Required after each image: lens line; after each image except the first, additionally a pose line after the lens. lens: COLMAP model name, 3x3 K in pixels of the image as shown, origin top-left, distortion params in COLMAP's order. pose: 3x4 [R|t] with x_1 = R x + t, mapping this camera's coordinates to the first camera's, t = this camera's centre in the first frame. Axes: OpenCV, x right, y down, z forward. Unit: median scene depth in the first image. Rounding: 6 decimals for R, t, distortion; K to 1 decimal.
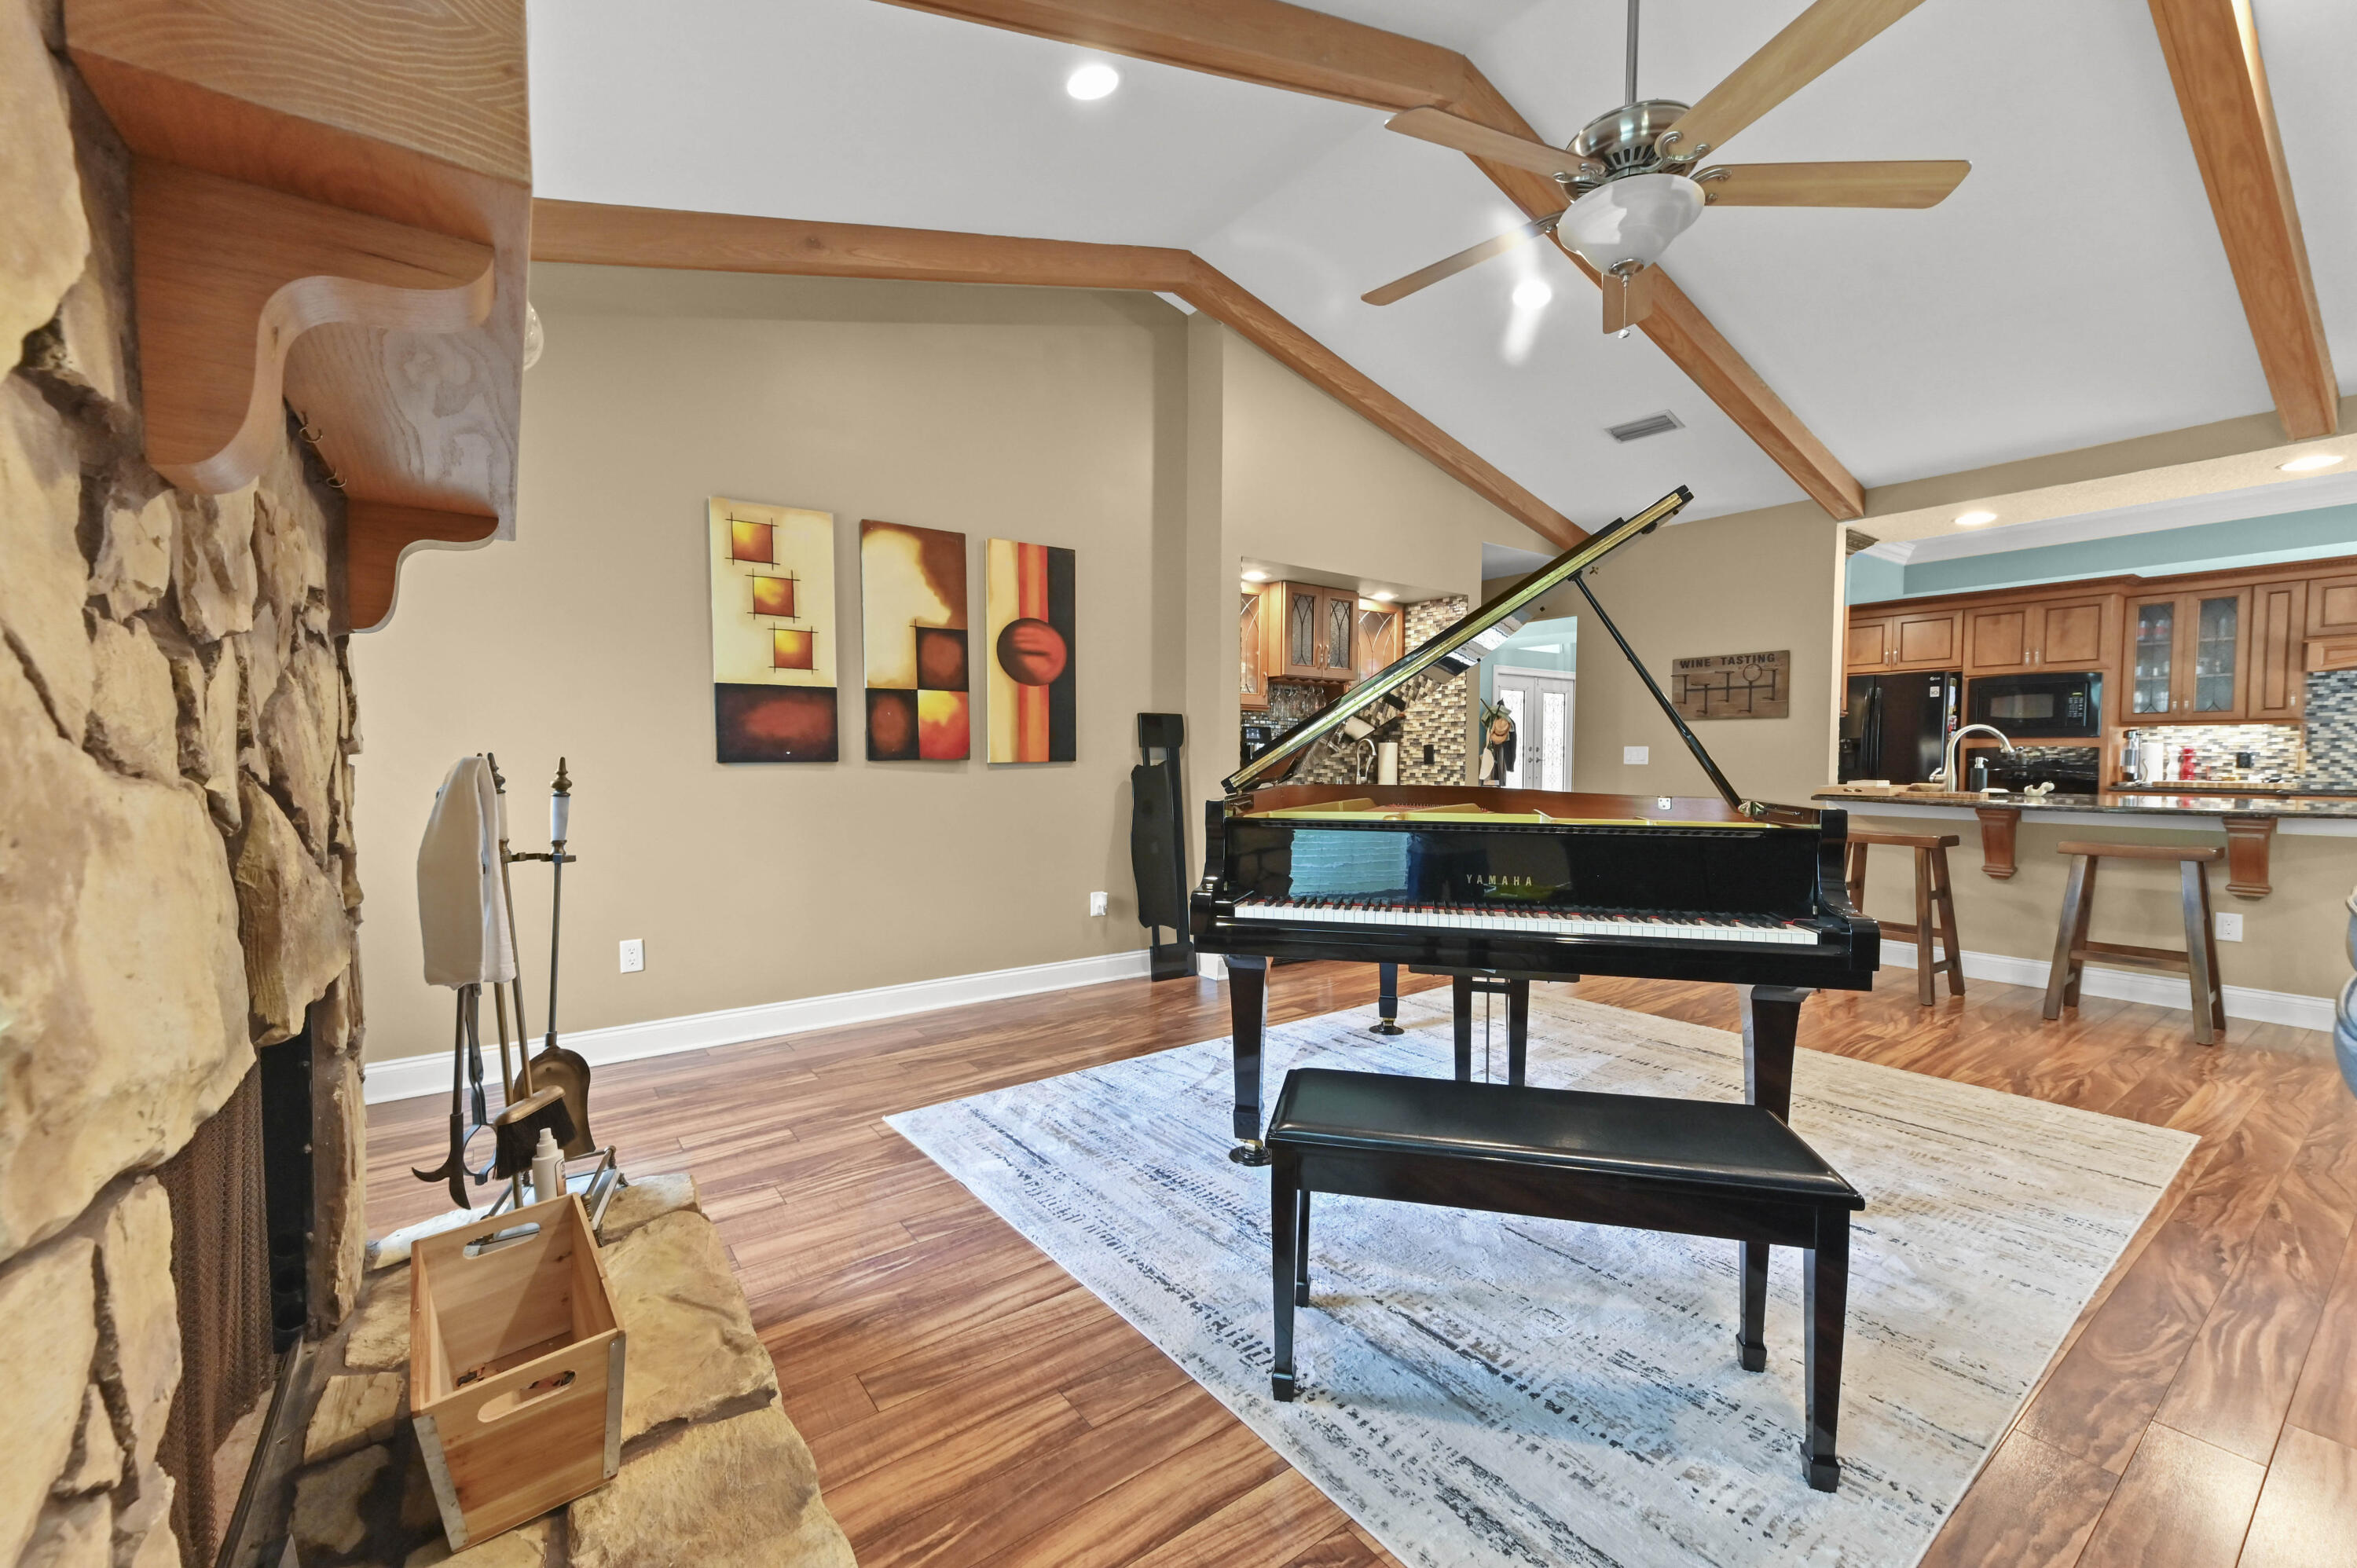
lens RADIAL K [[941.0, 0, 1183.9], [0, 941.0, 795.0], [0, 0, 1]] dist [0.015213, 0.000305]
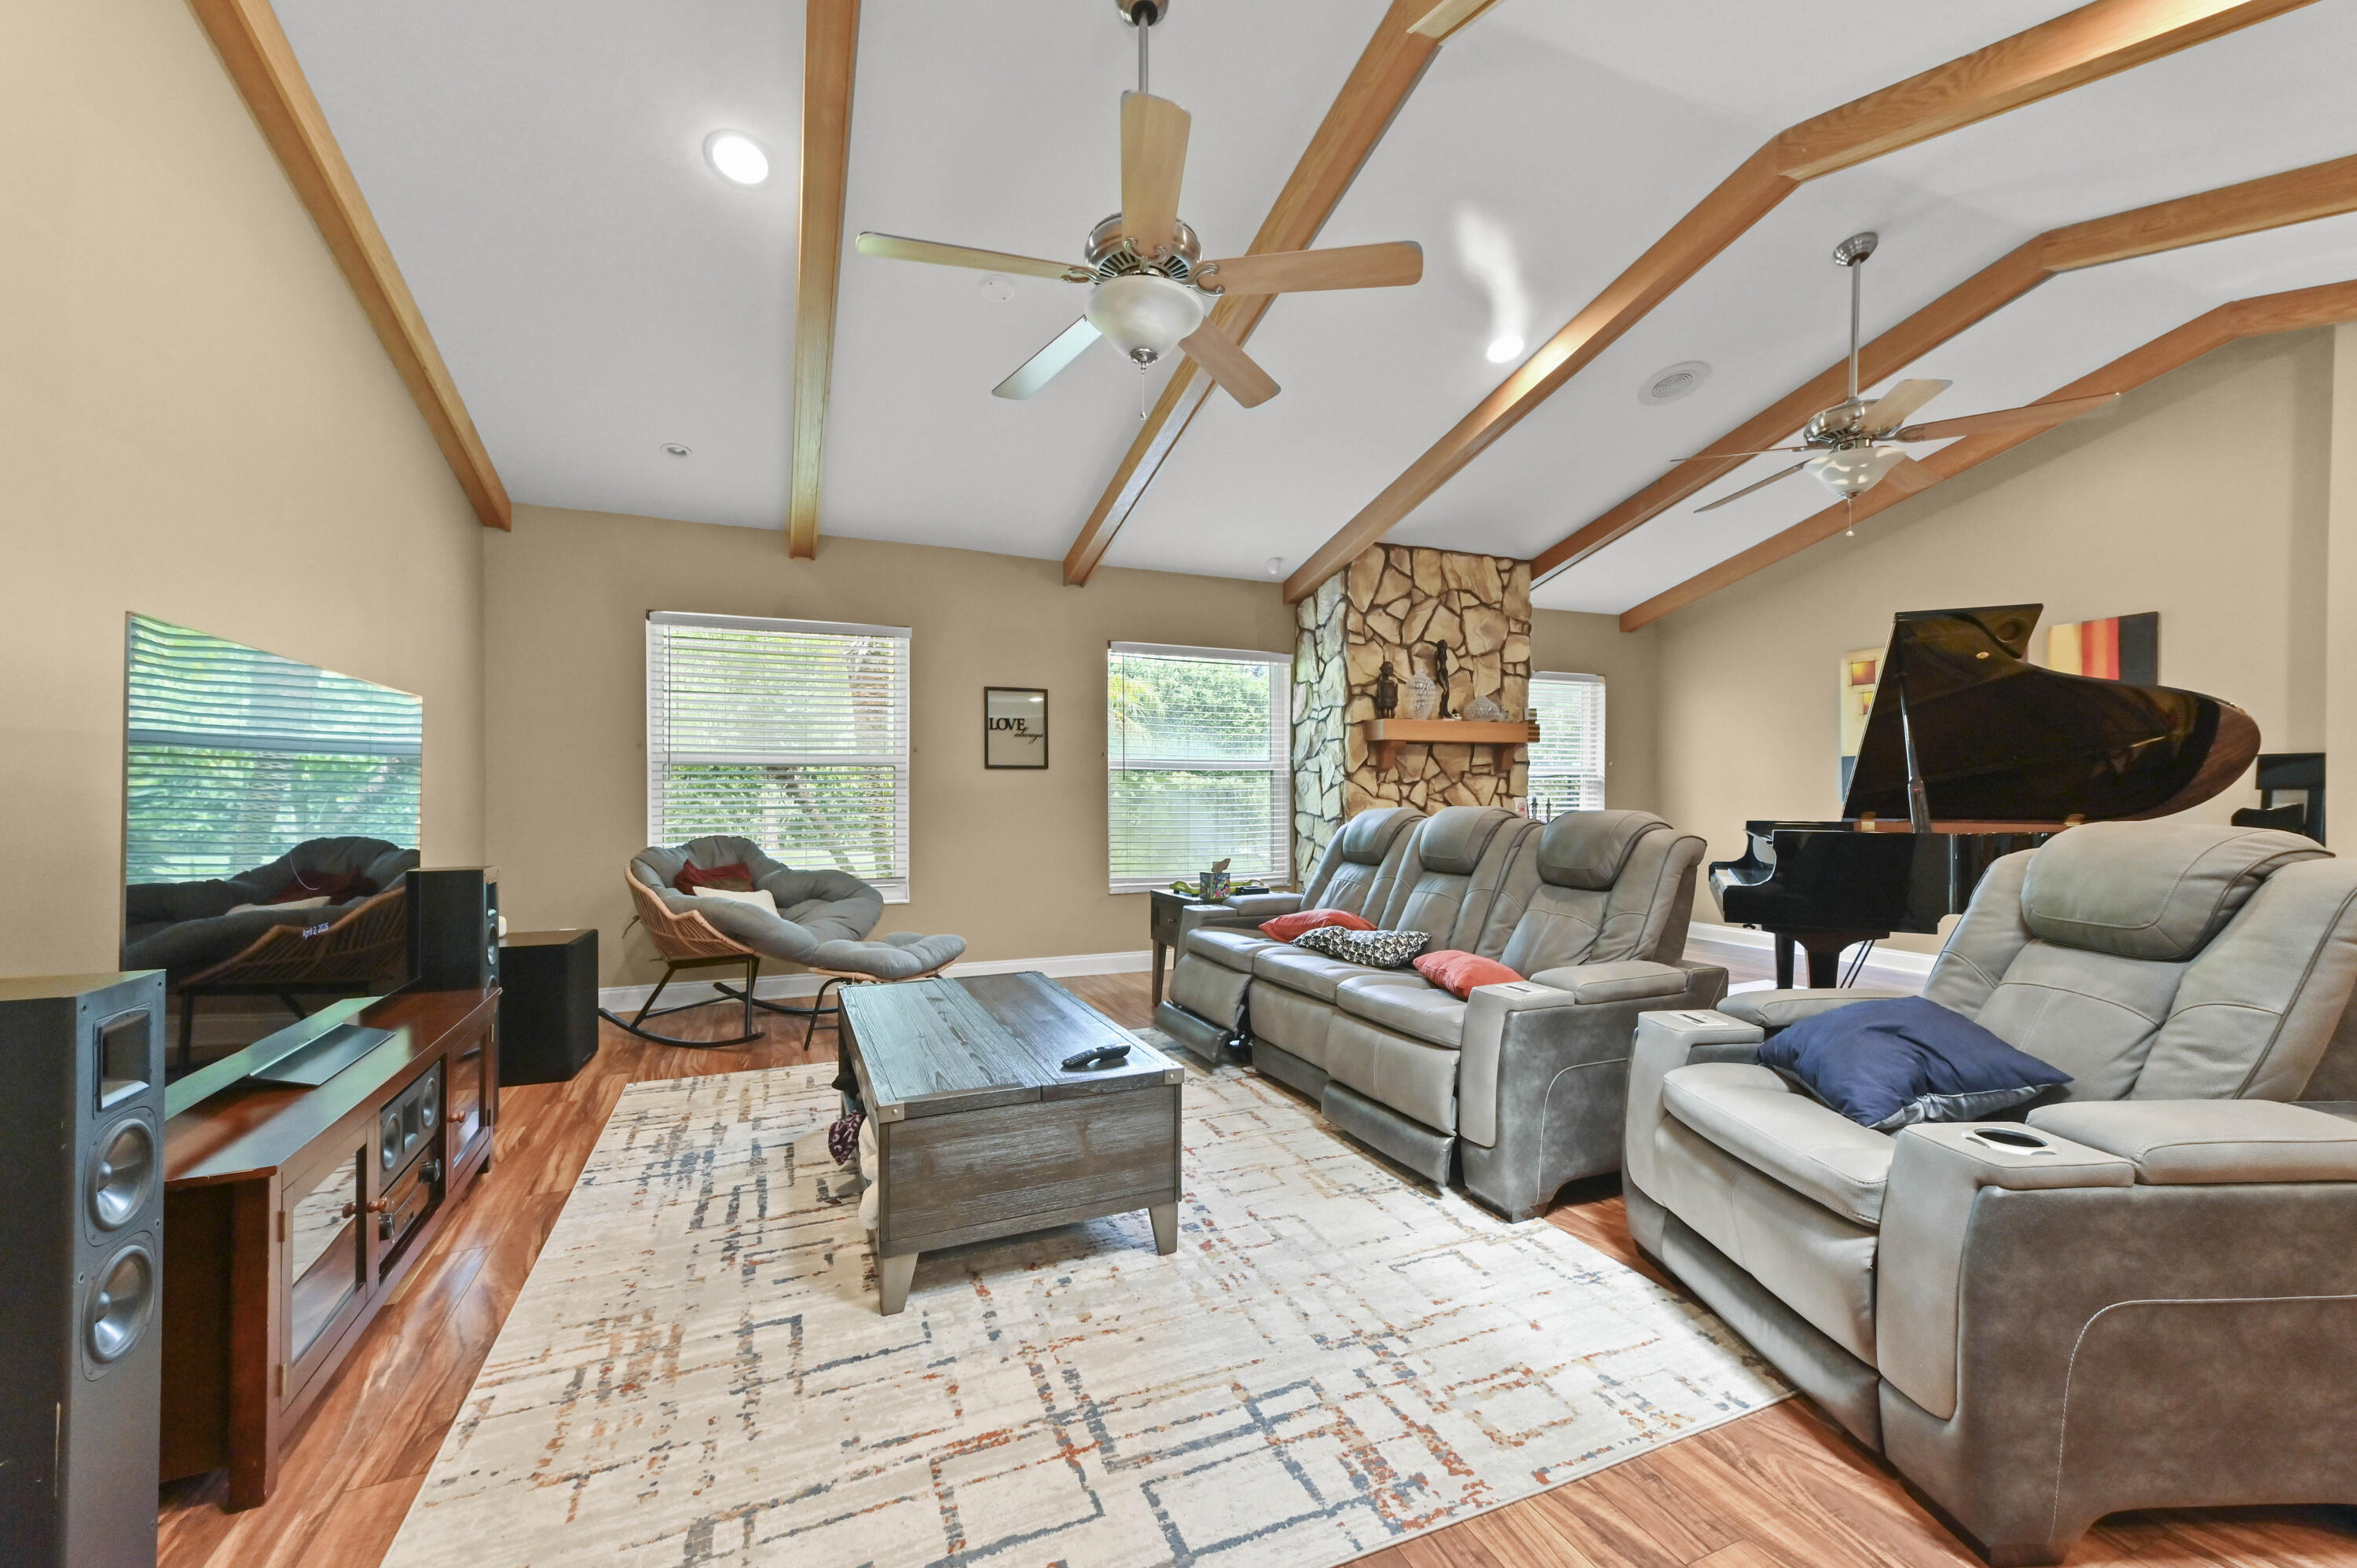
lens RADIAL K [[942.5, 0, 1186.8], [0, 942.5, 799.3], [0, 0, 1]] dist [0.015678, 0.000061]
pose [[-0.214023, 0.006316, -0.976808, 0.976454], [-0.041853, 0.999002, 0.015629, -0.008848], [0.975932, 0.044228, -0.213545, 0.115731]]
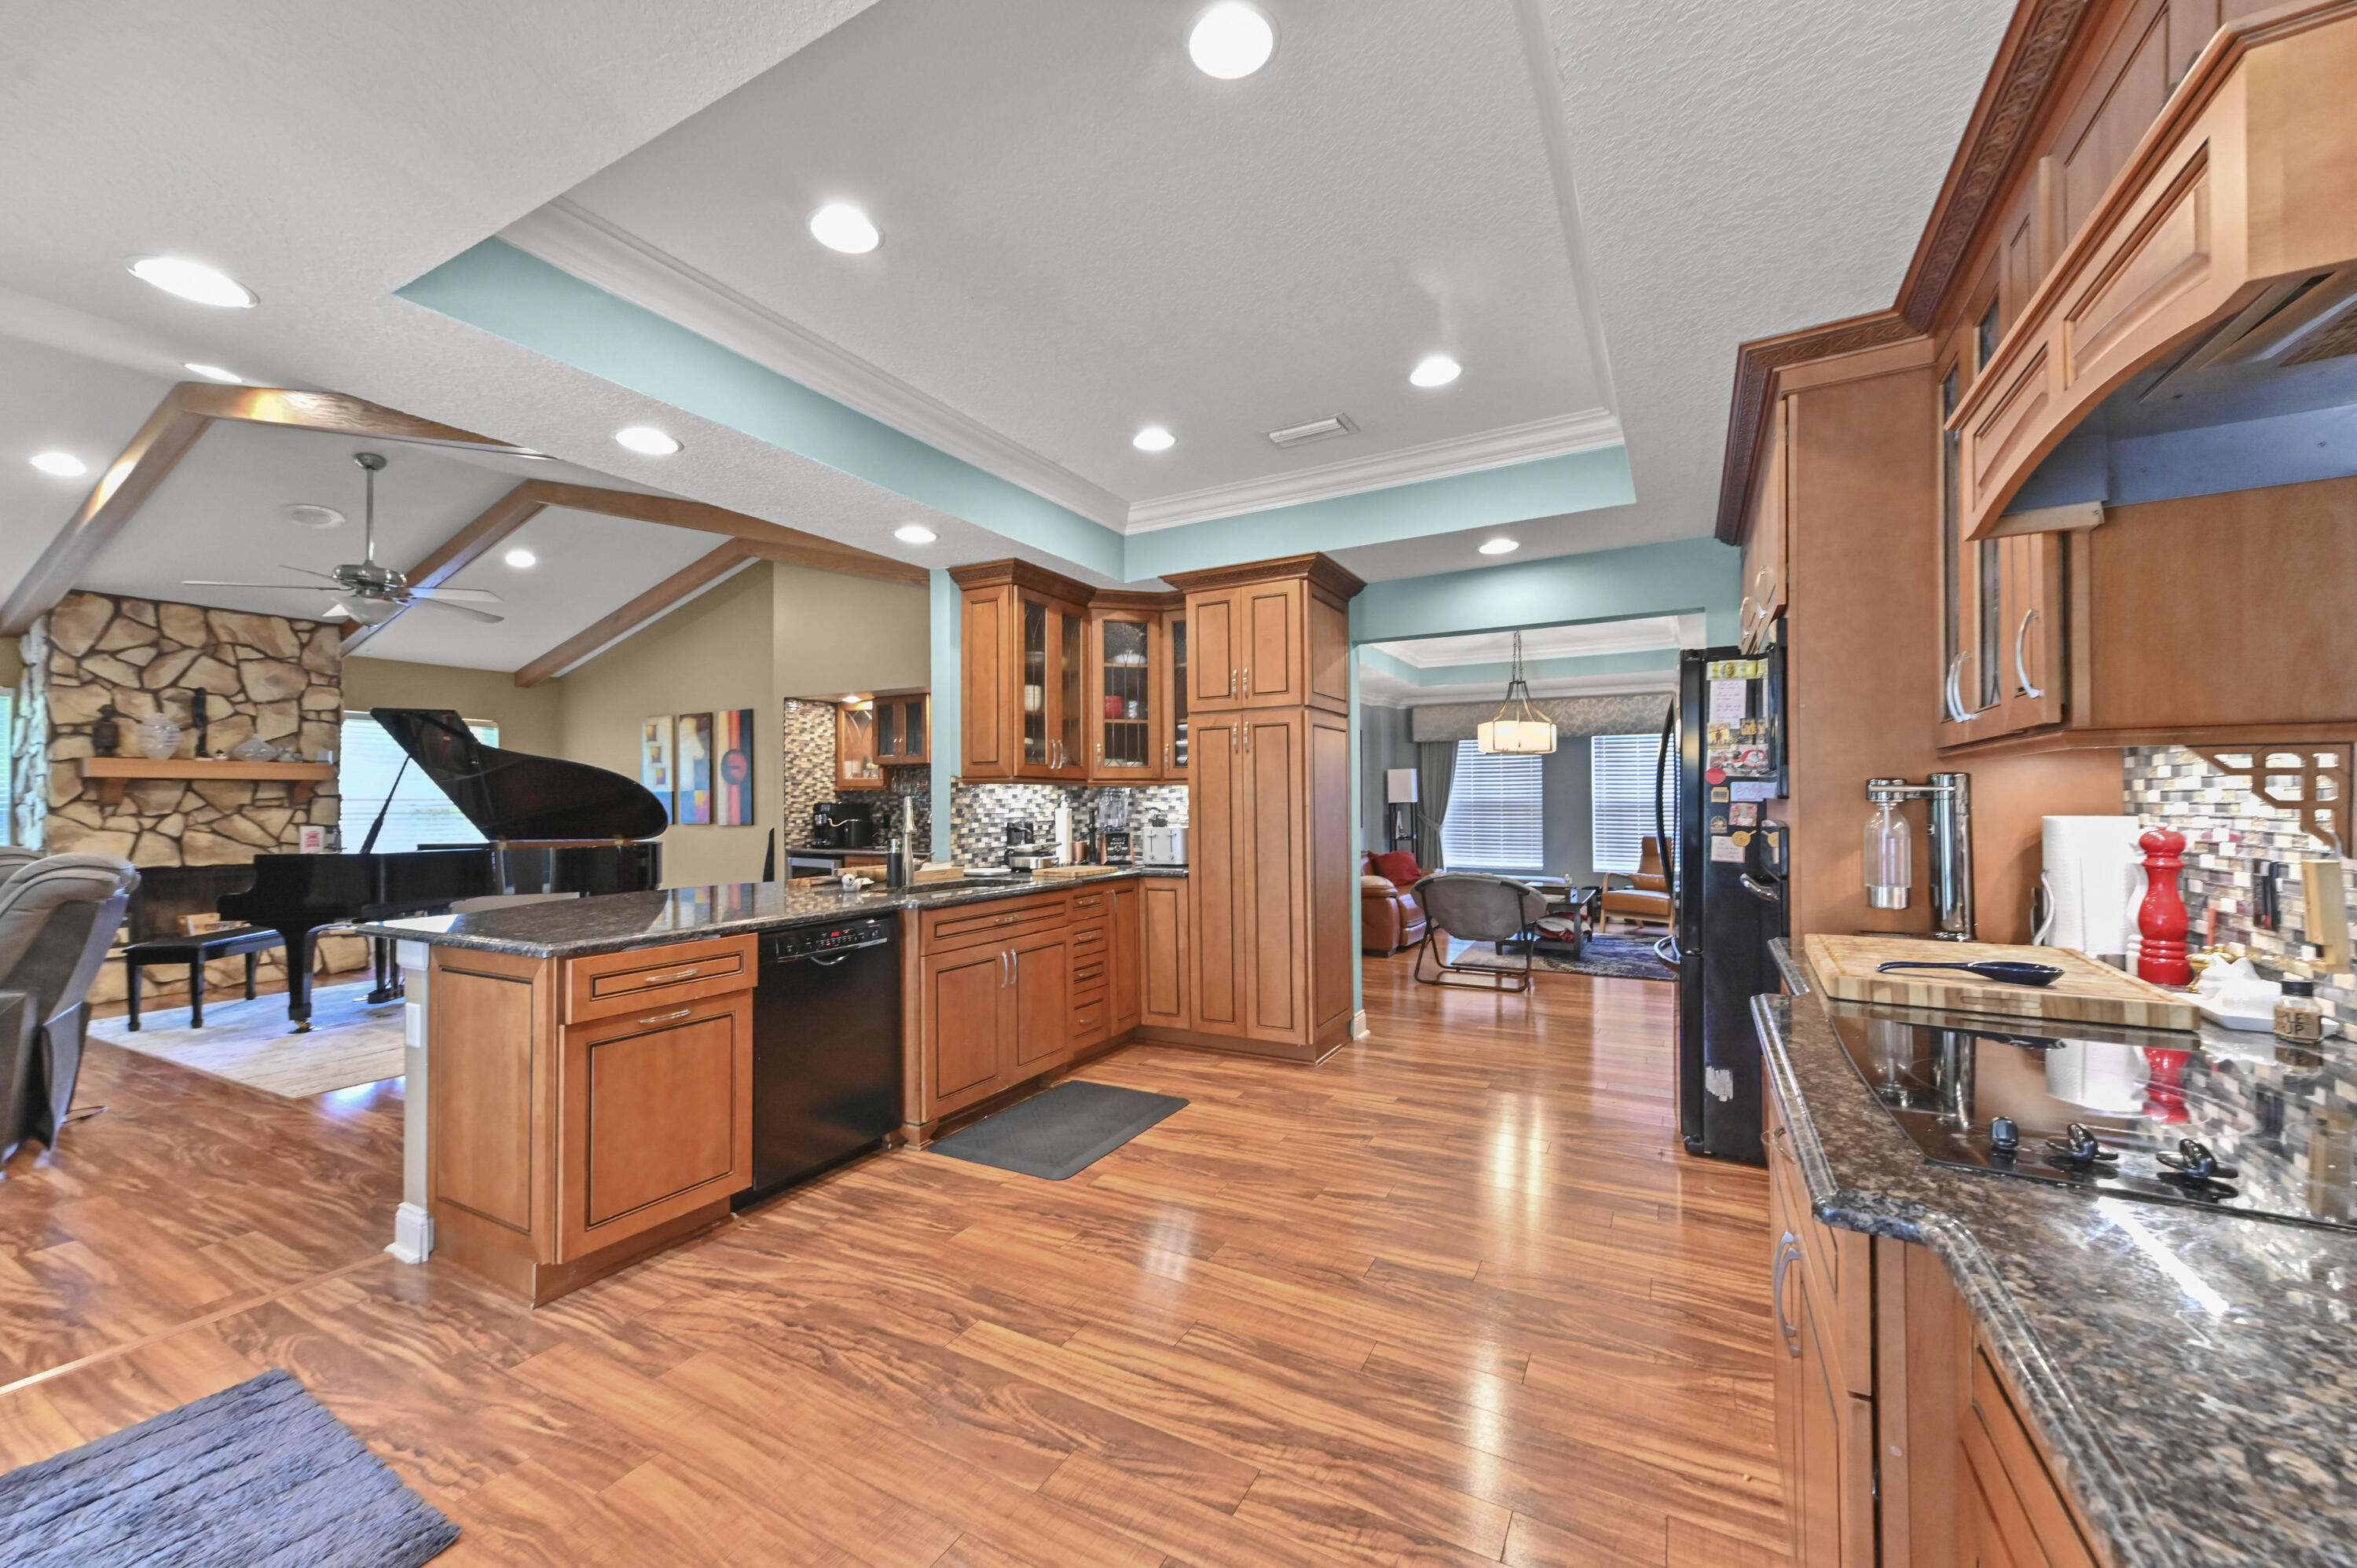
lens RADIAL K [[911.5, 0, 1165.3], [0, 911.5, 796.0], [0, 0, 1]] dist [0.017934, 0.000258]
pose [[0.417229, -0.011419, -0.908730, 1.454930], [-0.032302, 0.999103, -0.027386, -0.055206], [0.908227, 0.040780, 0.416486, 0.797856]]
